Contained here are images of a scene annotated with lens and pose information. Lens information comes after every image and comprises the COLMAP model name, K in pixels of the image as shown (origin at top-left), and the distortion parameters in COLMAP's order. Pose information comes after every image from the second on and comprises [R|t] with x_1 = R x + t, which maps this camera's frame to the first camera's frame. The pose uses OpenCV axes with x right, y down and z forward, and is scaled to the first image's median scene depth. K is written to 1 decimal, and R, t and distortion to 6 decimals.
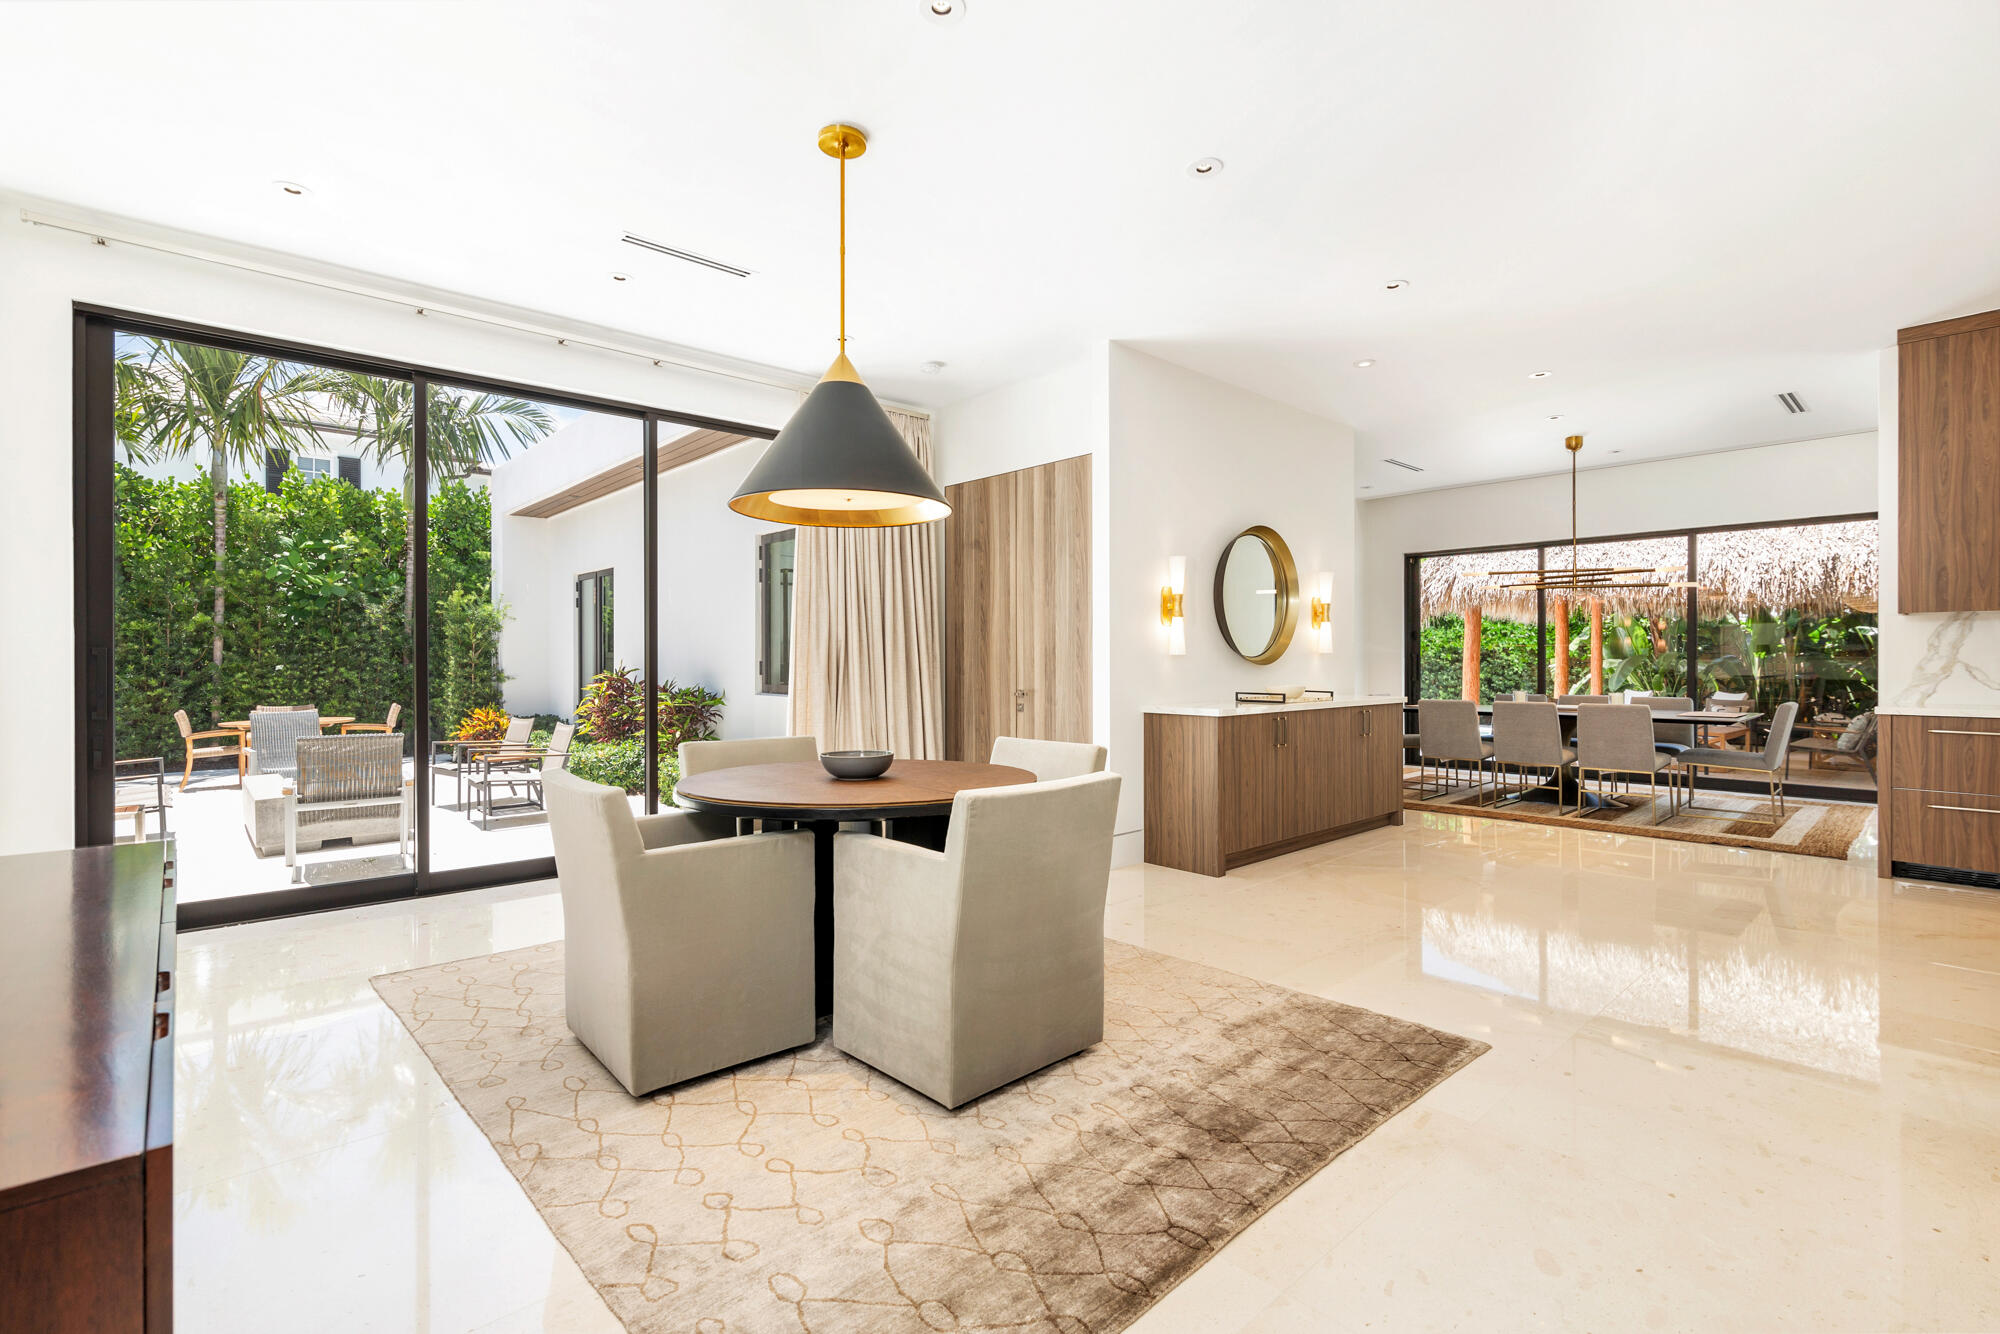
lens RADIAL K [[909.5, 0, 1002.0], [0, 909.5, 659.1], [0, 0, 1]] dist [-0.000616, 0.000256]
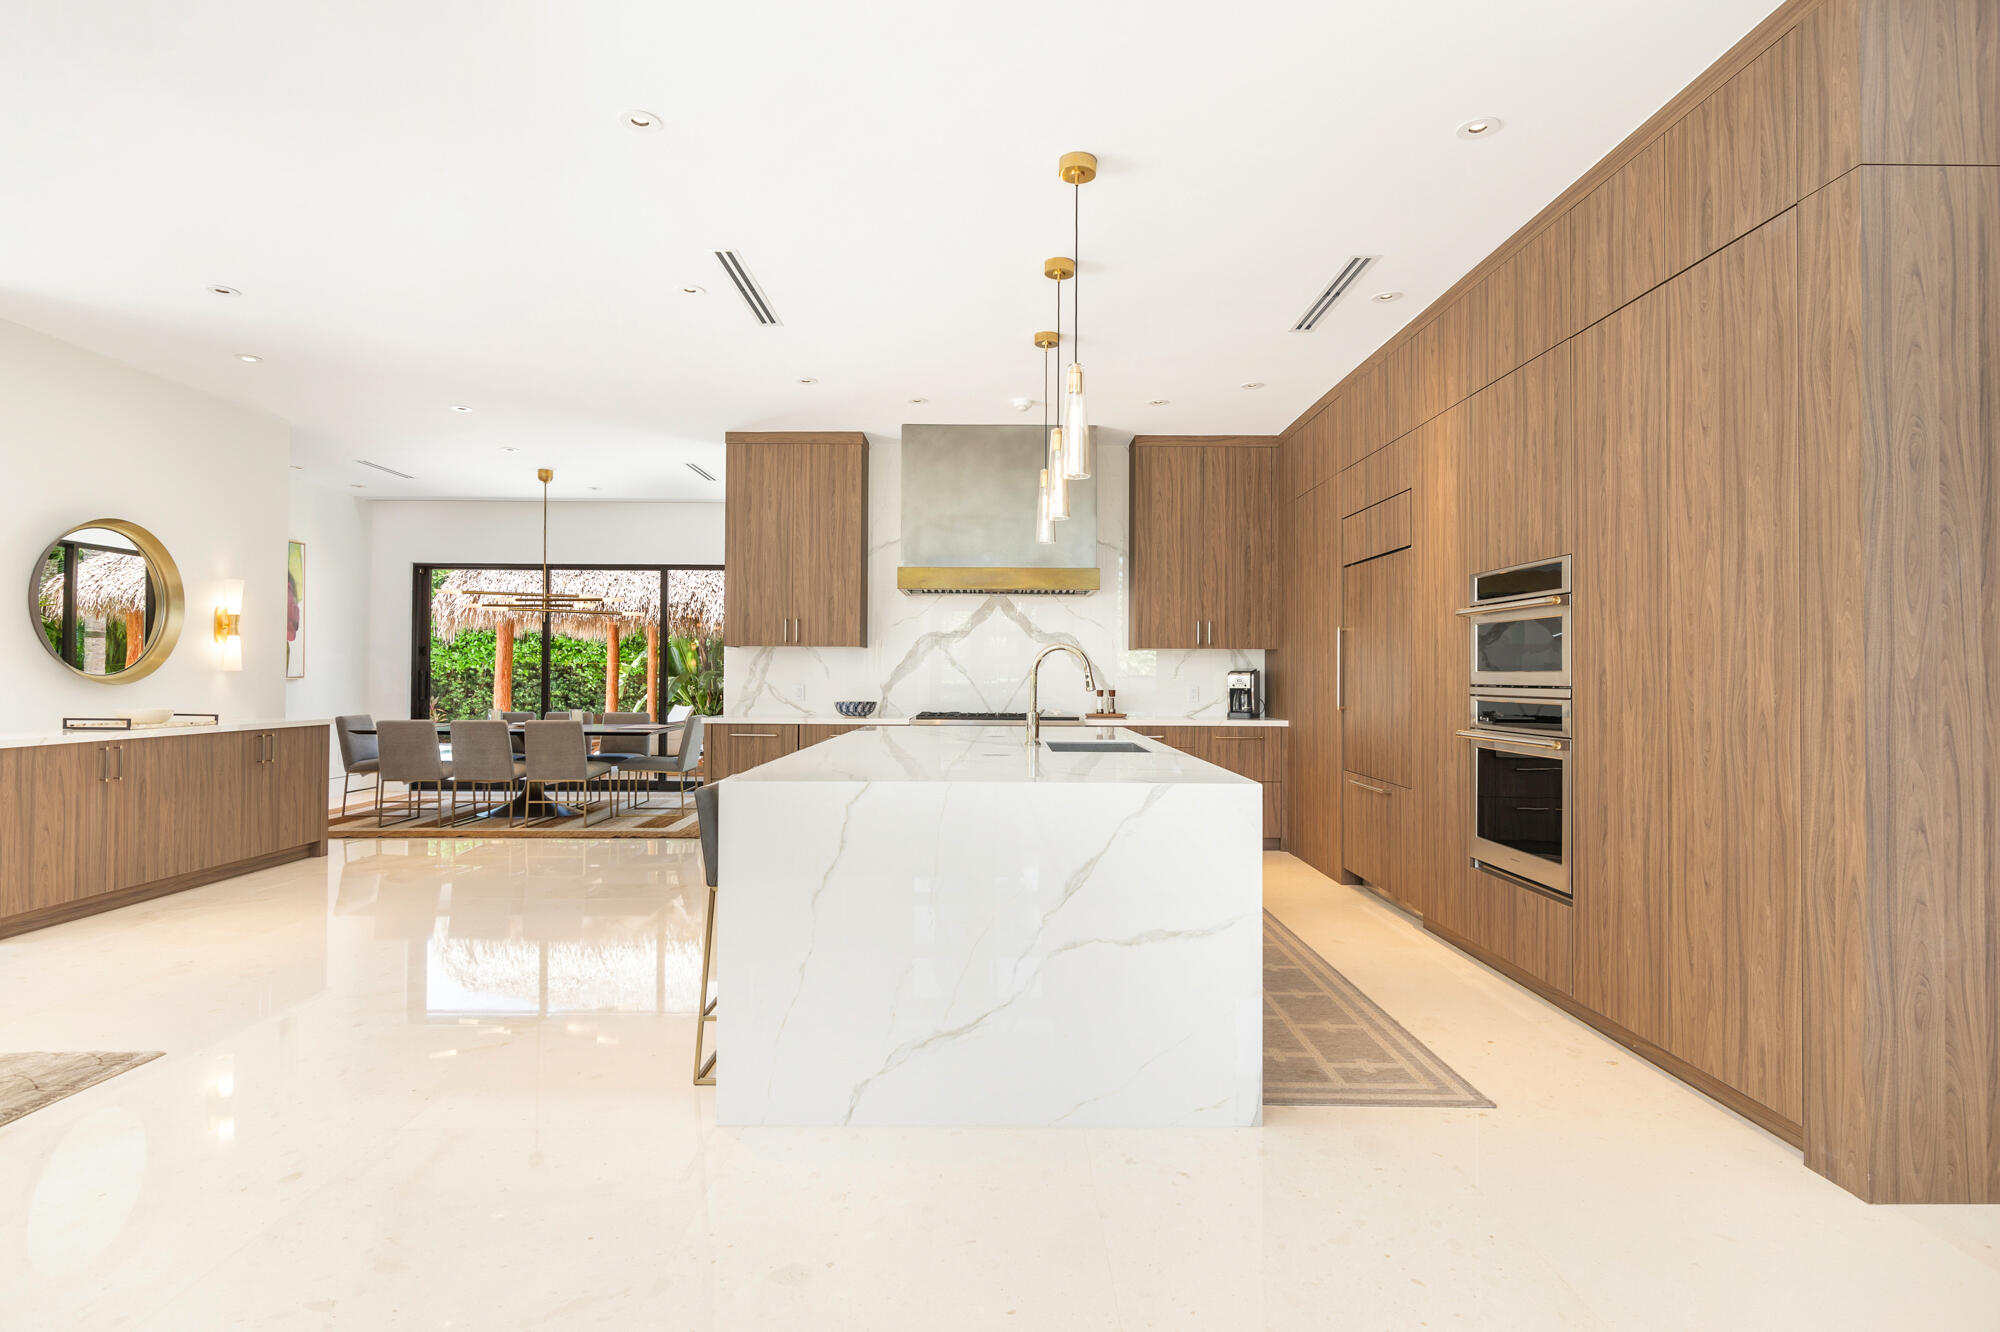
lens RADIAL K [[1007.7, 0, 1003.5], [0, 1007.7, 663.4], [0, 0, 1]] dist [-0.002299, 0.000124]
pose [[0.670456, 0.015506, 0.741787, 0.102428], [-0.008419, 0.999876, -0.013292, -0.005302], [-0.741902, 0.002667, 0.670503, -0.160037]]
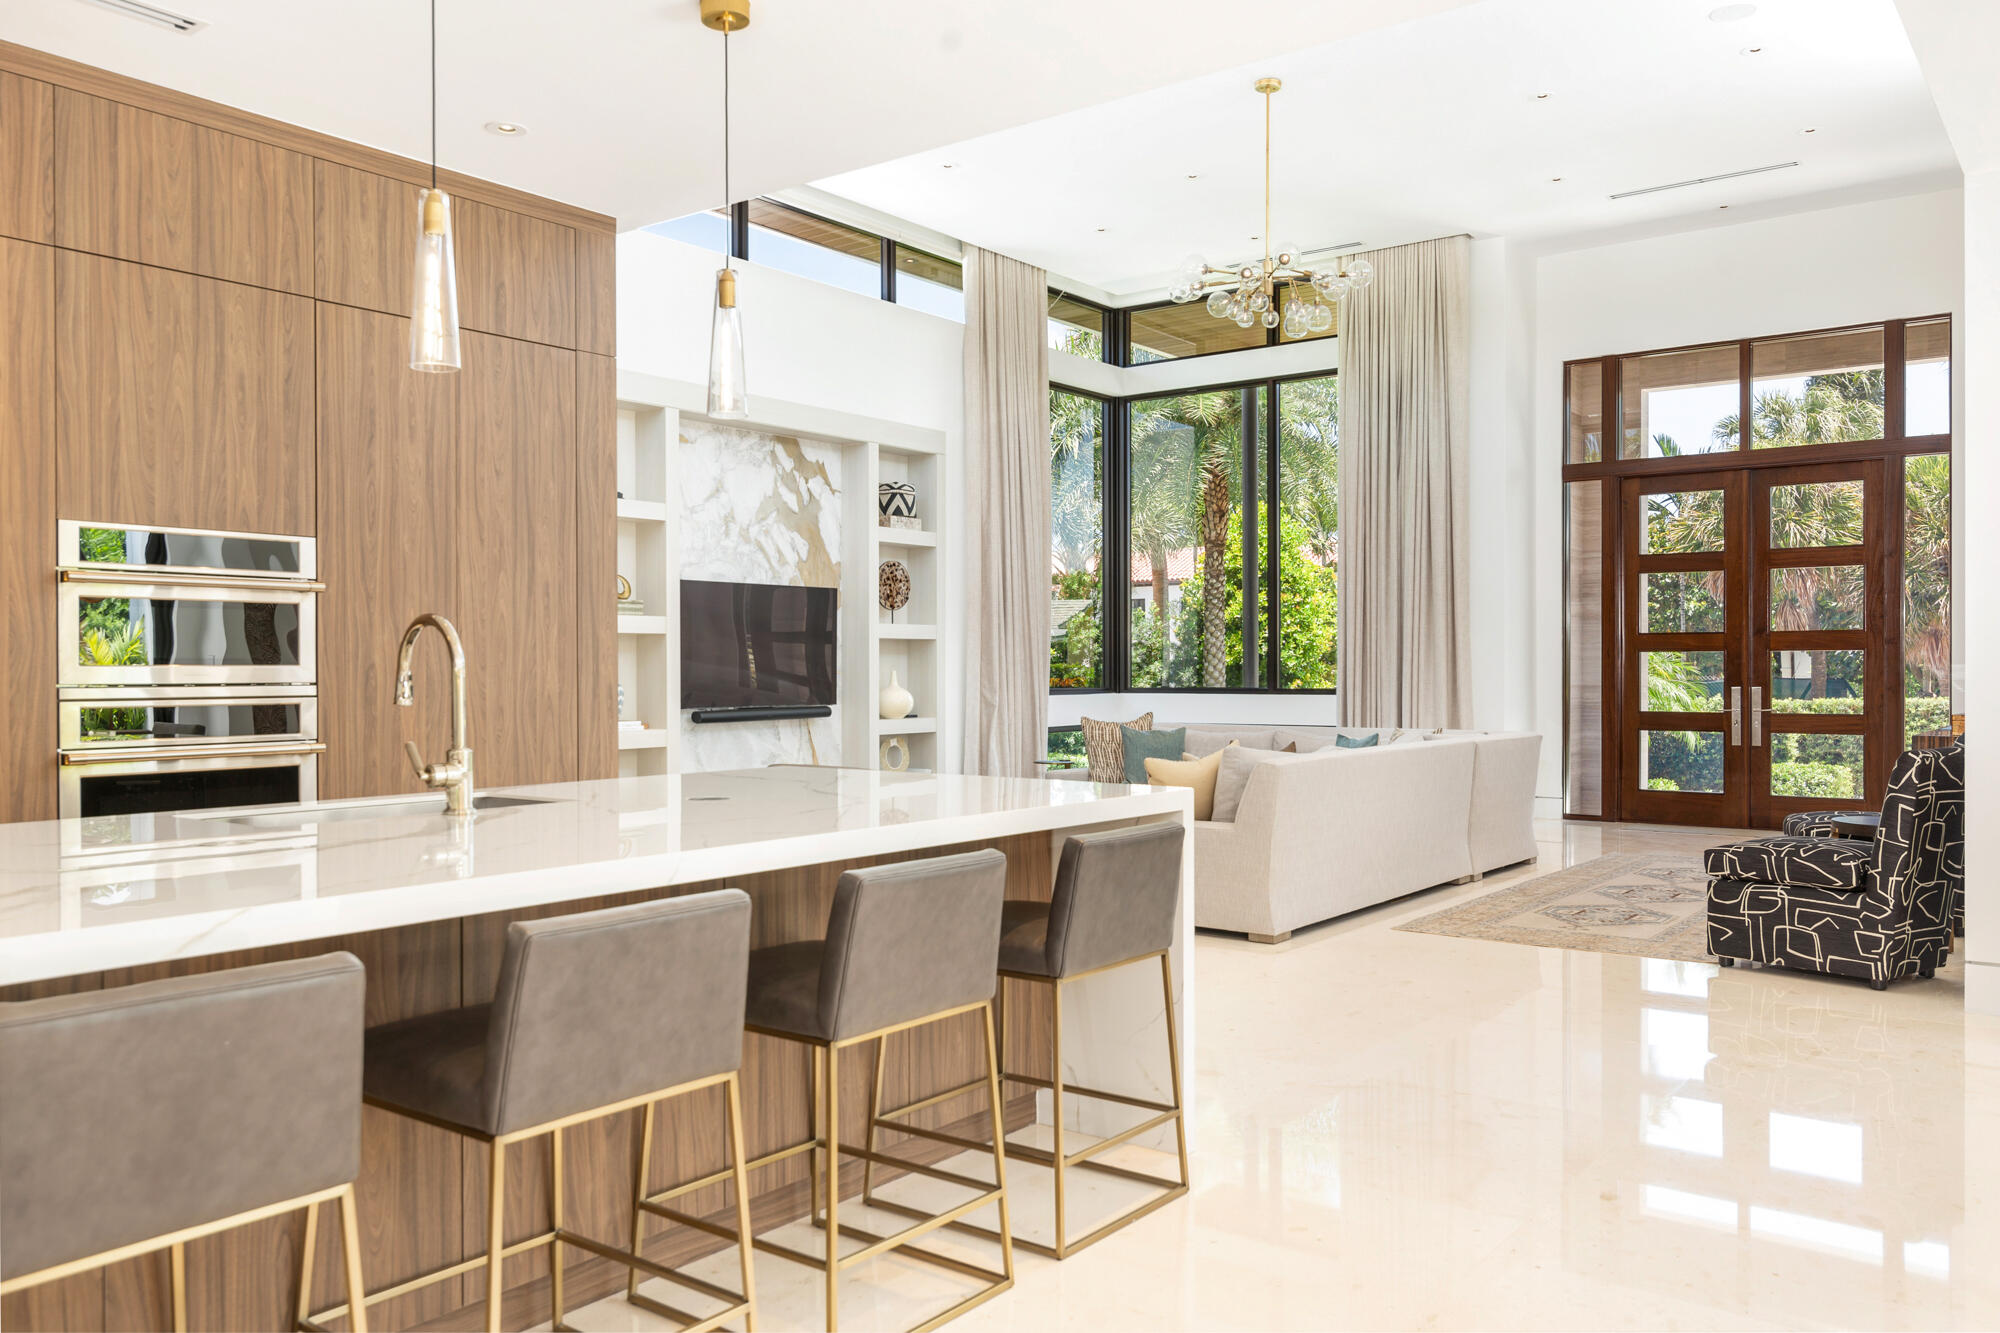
lens RADIAL K [[1517.1, 0, 1003.4], [0, 1517.1, 673.0], [0, 0, 1]] dist [0.000082, 0.001558]
pose [[-0.983844, 0.005068, -0.178956, 0.413814], [0.004717, 0.999986, 0.002386, -0.007014], [0.178965, 0.001503, -0.983854, 0.551138]]
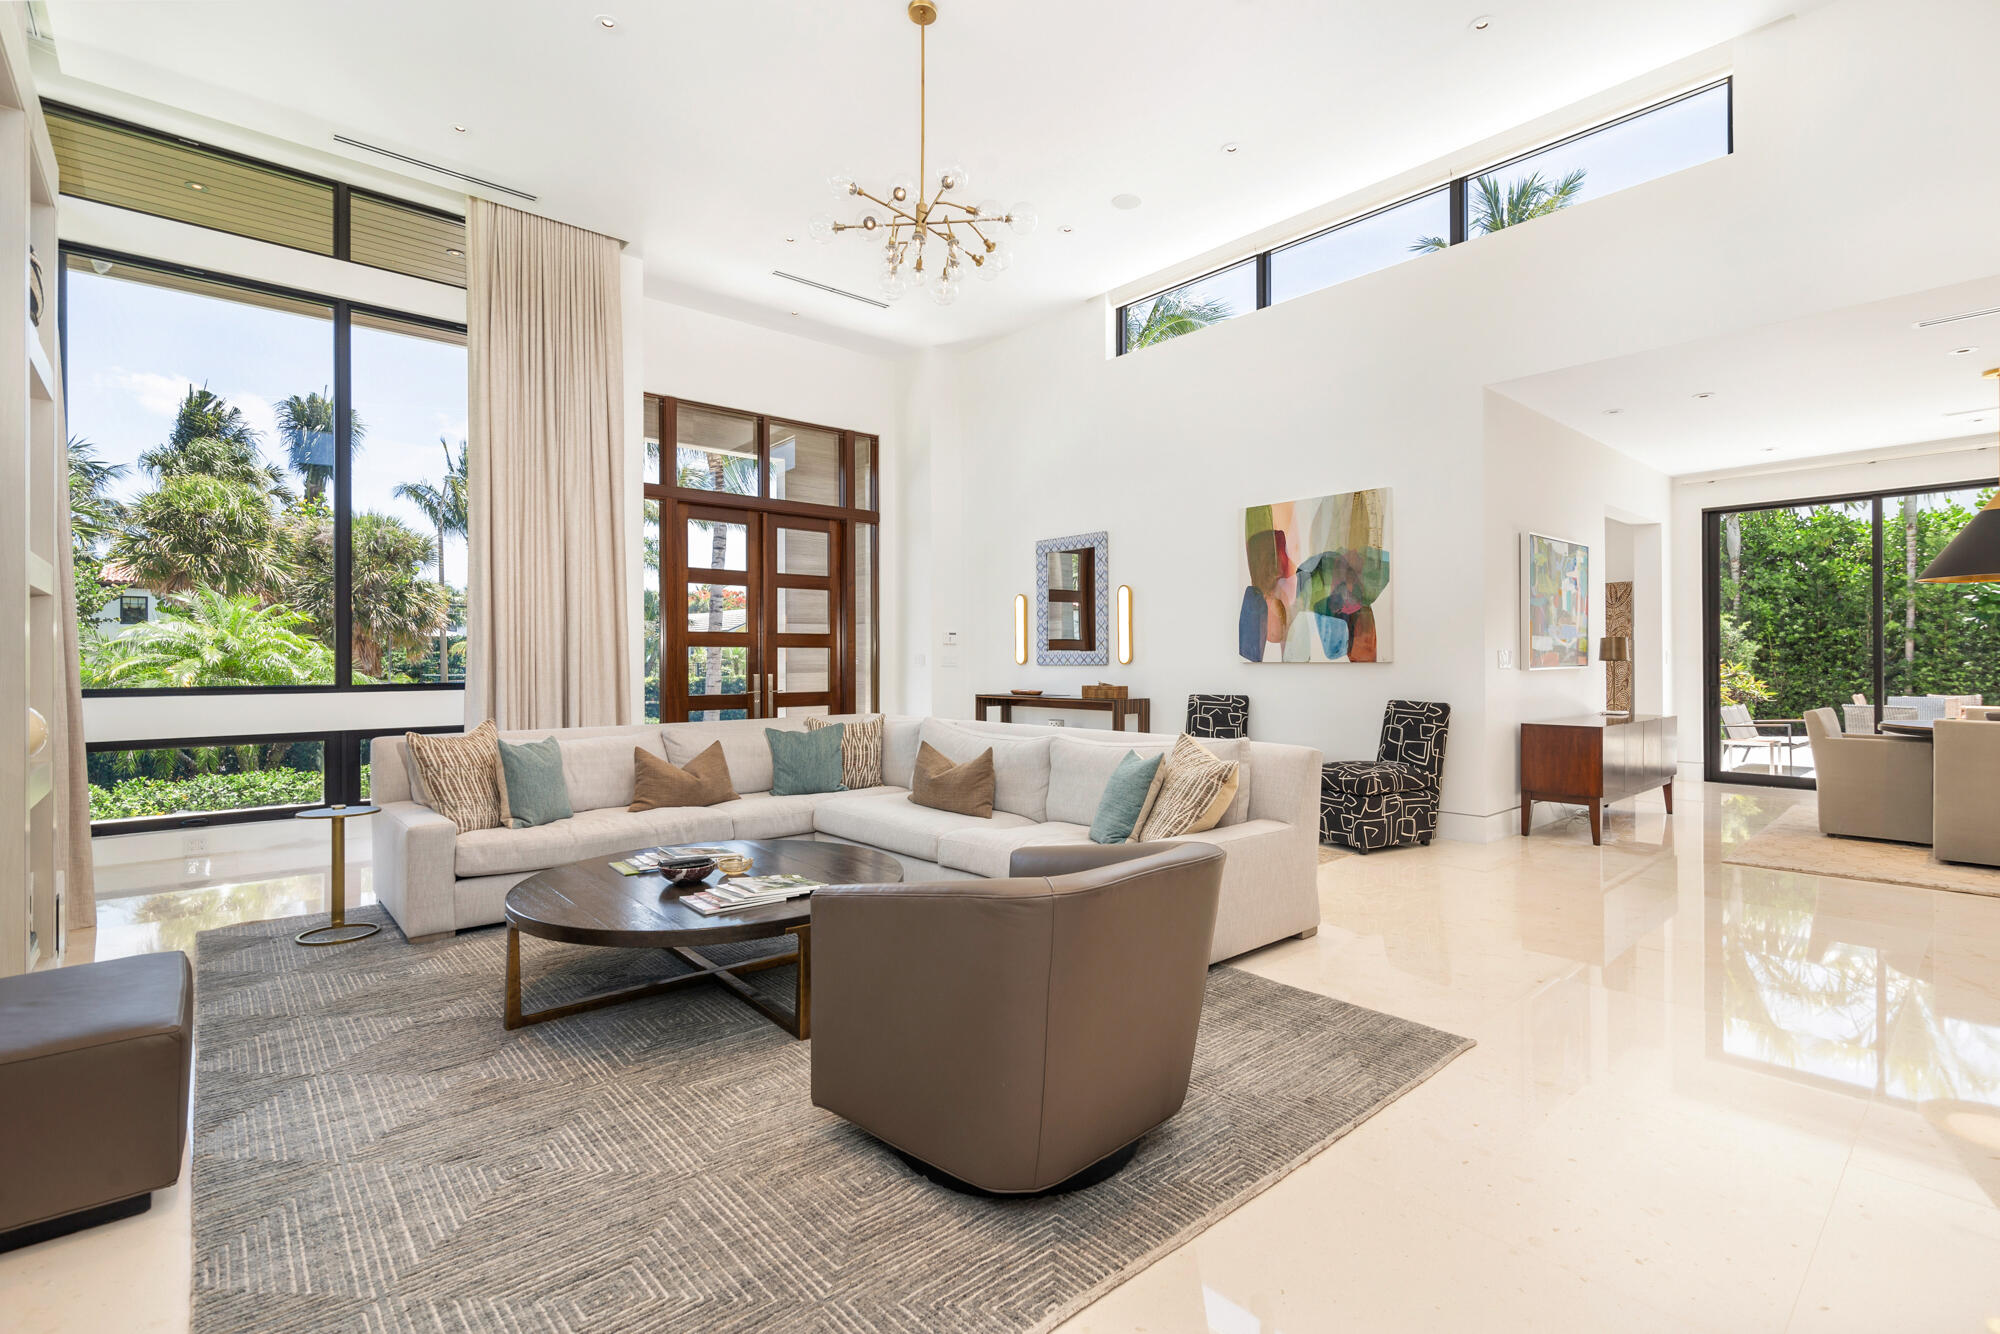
lens RADIAL K [[909.5, 0, 1002.0], [0, 909.5, 659.1], [0, 0, 1]] dist [-0.000616, 0.000256]
pose [[-0.015572, 0.000836, -0.999878, 0.601204], [0.004953, 0.999987, 0.000759, -0.005397], [0.999866, -0.004940, -0.015576, -0.344011]]
